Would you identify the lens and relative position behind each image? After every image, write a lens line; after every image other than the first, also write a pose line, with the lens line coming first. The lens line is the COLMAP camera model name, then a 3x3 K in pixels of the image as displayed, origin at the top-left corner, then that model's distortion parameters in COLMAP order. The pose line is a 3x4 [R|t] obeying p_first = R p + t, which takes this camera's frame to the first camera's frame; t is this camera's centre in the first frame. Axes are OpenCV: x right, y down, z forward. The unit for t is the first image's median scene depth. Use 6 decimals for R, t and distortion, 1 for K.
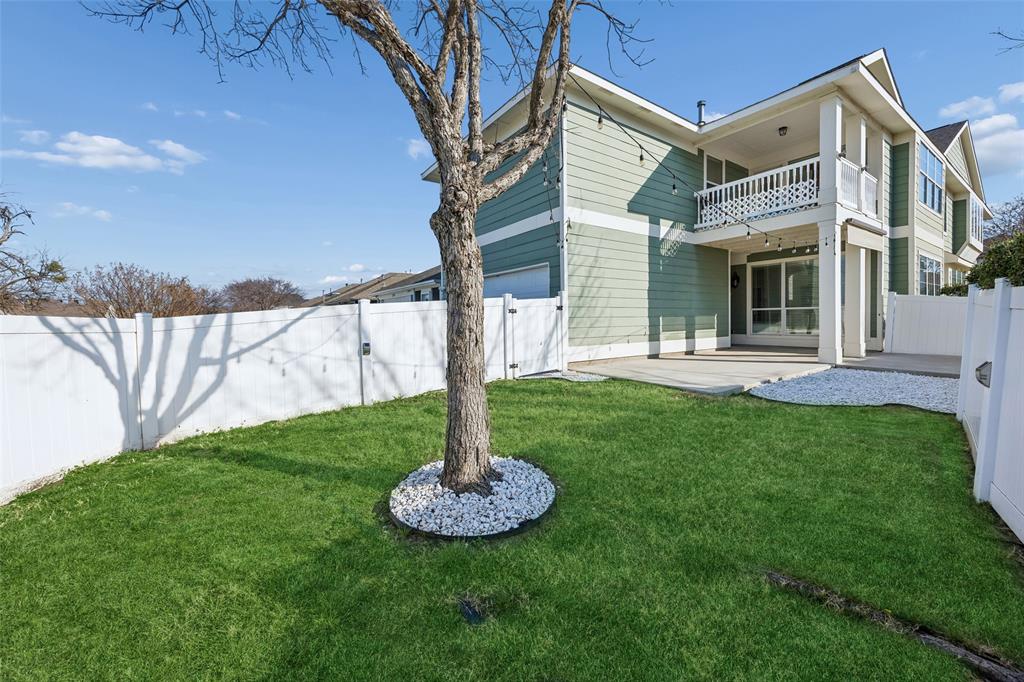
lens RADIAL K [[393.0, 0, 512.8], [0, 393.0, 343.4], [0, 0, 1]] dist [-0.002190, 0.000330]
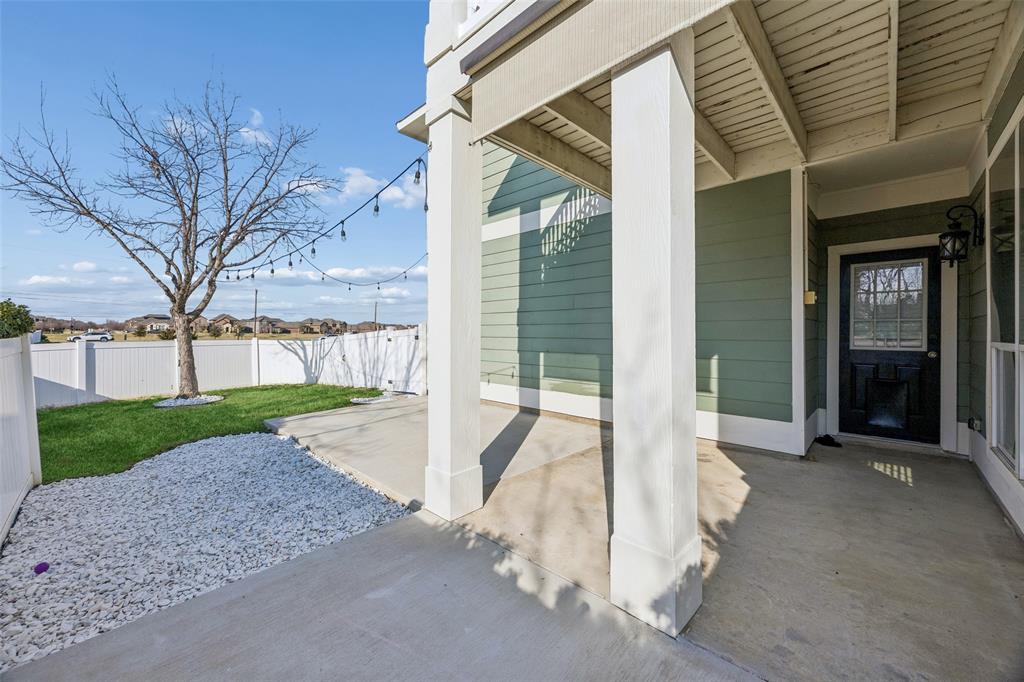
lens RADIAL K [[393.0, 0, 512.4], [0, 393.0, 334.4], [0, 0, 1]] dist [-0.002190, 0.000330]
pose [[0.206753, 0.009687, -0.978345, 1.017025], [-0.068153, 0.997665, -0.004524, -0.092613], [0.976017, 0.067613, 0.206931, 0.852129]]
